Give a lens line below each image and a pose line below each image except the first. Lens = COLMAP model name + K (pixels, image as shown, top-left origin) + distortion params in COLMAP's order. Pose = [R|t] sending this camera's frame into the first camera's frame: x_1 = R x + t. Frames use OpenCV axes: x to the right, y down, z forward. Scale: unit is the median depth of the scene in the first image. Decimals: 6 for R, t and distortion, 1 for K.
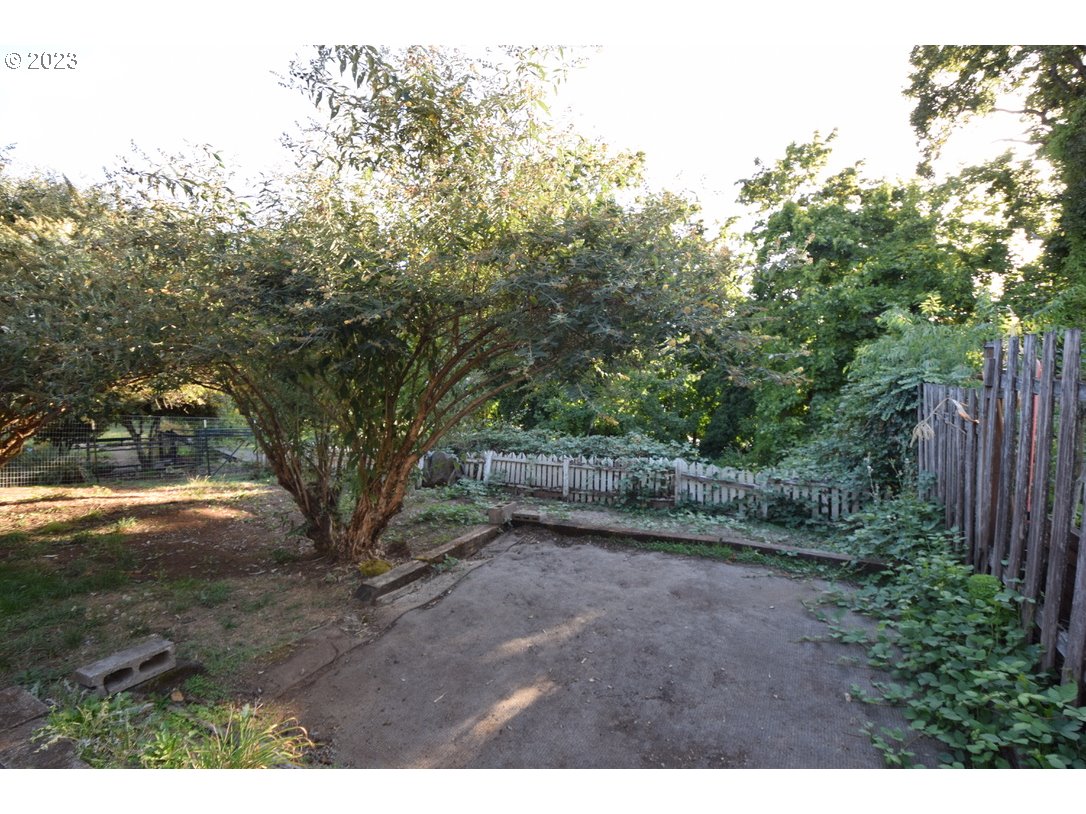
lens RADIAL K [[478.2, 0, 548.0], [0, 478.2, 410.3], [0, 0, 1]] dist [-0.027327, -0.001232]
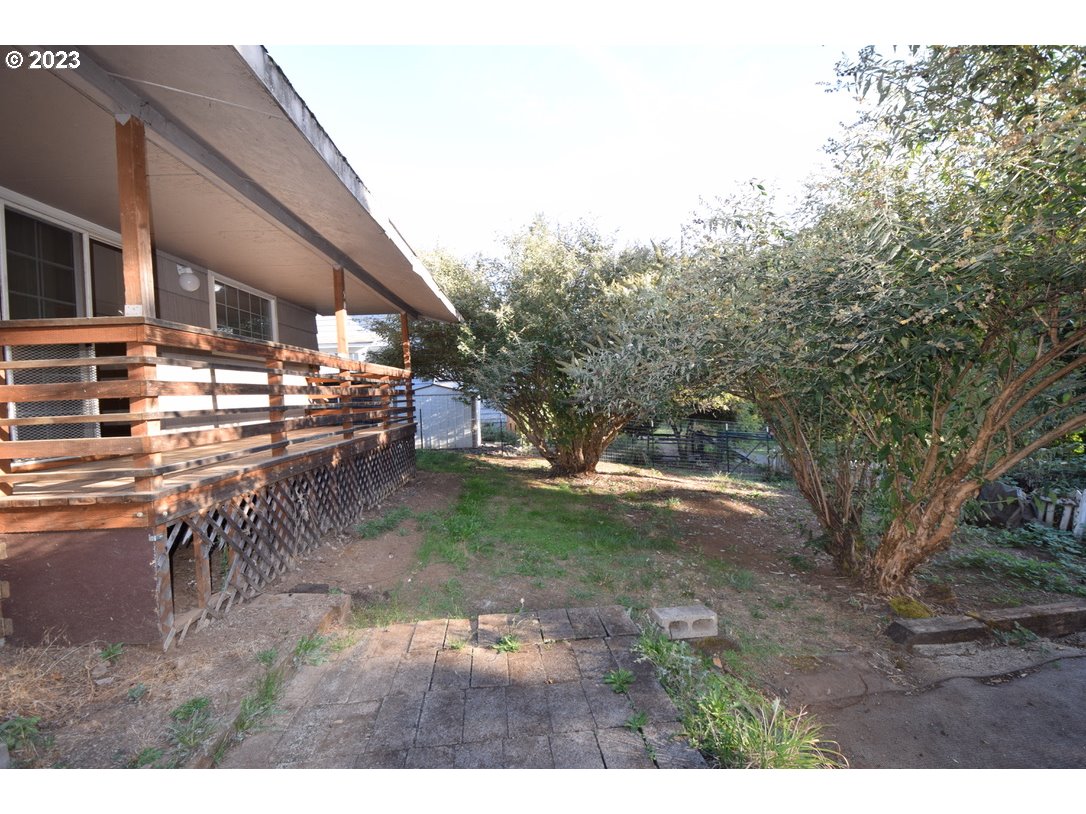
lens RADIAL K [[469.5, 0, 549.0], [0, 469.5, 410.8], [0, 0, 1]] dist [-0.023000, -0.001512]
pose [[0.561496, 0.030077, -0.826932, -0.031519], [-0.043396, 0.999034, 0.006870, -0.000013], [0.826341, 0.032028, 0.562259, -0.007136]]
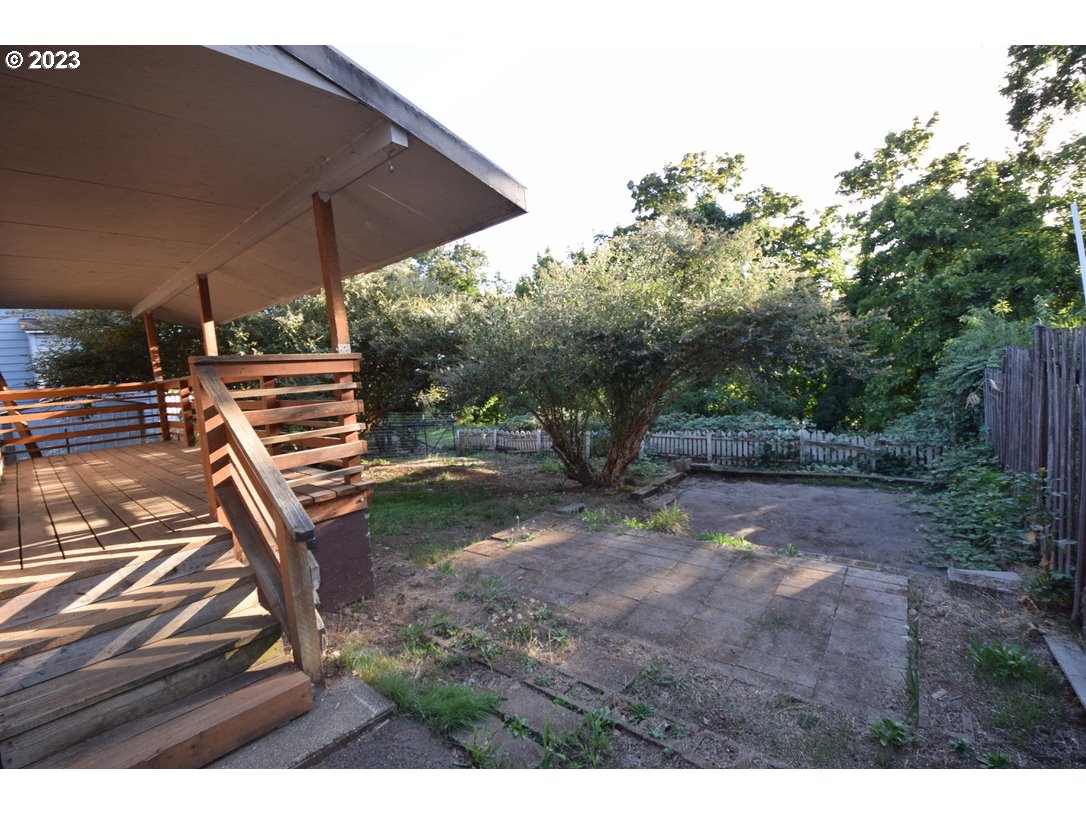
lens RADIAL K [[478.2, 0, 552.2], [0, 478.2, 401.0], [0, 0, 1]] dist [-0.027327, -0.001232]
pose [[0.984308, -0.035334, -0.172883, -0.170849], [0.035582, 0.999365, -0.001669, 0.000523], [0.172832, -0.004508, 0.984941, -0.400125]]
